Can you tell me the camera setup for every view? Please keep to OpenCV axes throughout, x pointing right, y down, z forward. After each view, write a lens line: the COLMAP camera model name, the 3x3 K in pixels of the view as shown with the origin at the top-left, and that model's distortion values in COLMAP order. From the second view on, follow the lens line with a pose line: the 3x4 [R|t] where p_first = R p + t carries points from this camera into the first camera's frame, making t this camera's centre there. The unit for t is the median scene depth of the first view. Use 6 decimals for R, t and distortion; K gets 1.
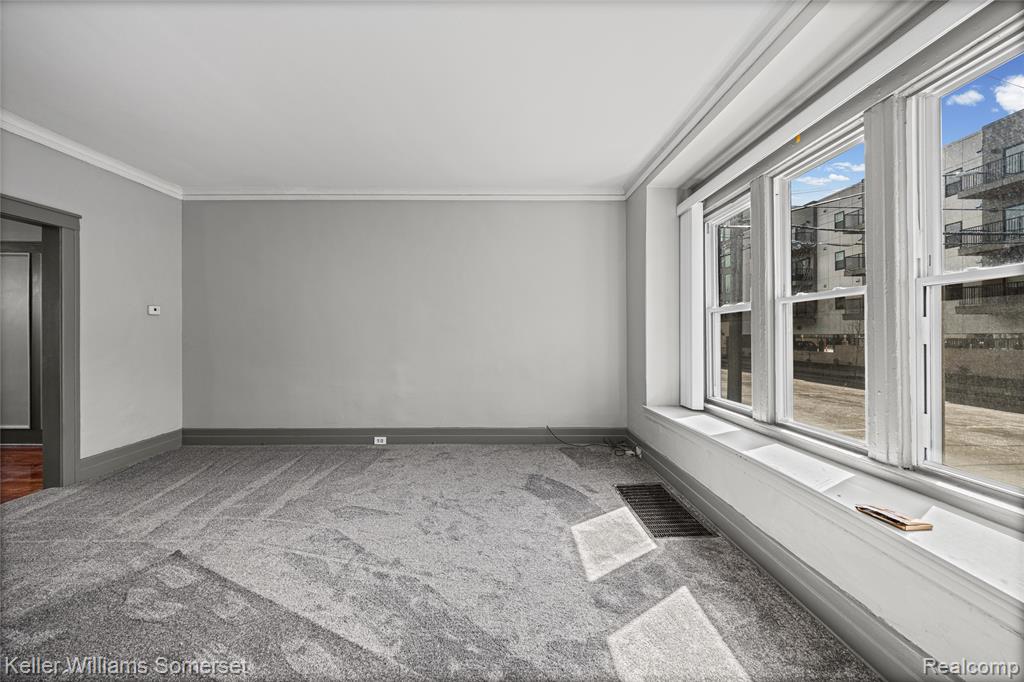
lens RADIAL K [[385.3, 0, 507.8], [0, 385.3, 340.8], [0, 0, 1]] dist [0.001891, 0.000127]
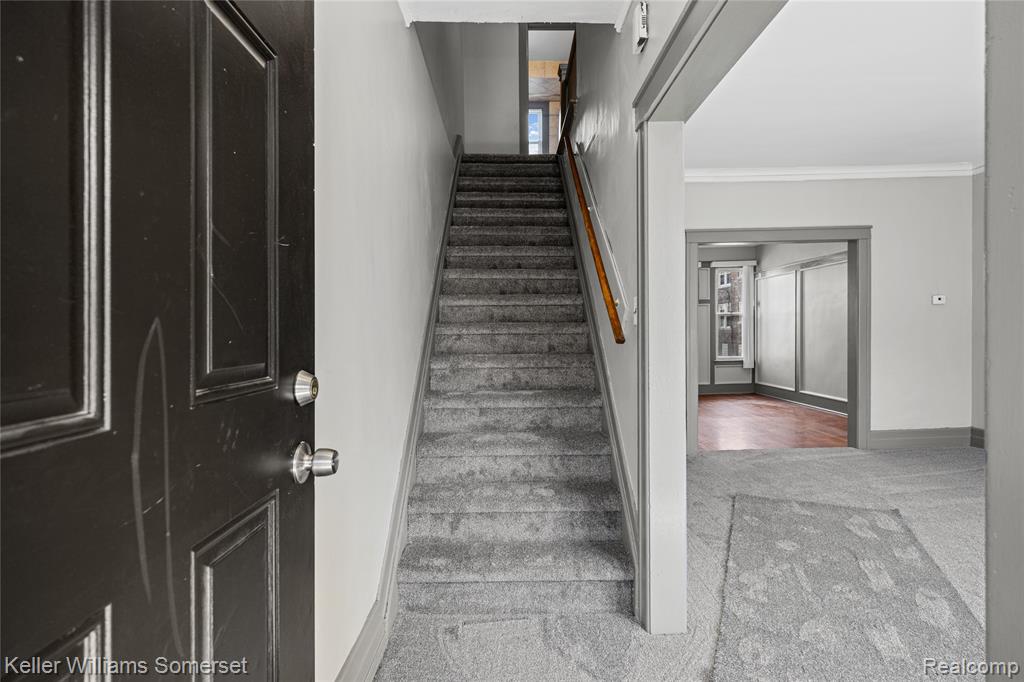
lens RADIAL K [[517.4, 0, 512.2], [0, 517.4, 337.8], [0, 0, 1]] dist [0.001993, 0.000391]
pose [[0.016610, 0.007341, -0.999835, 0.488125], [0.005209, 0.999959, 0.007429, 0.002492], [0.999848, -0.005331, 0.016571, -0.136522]]
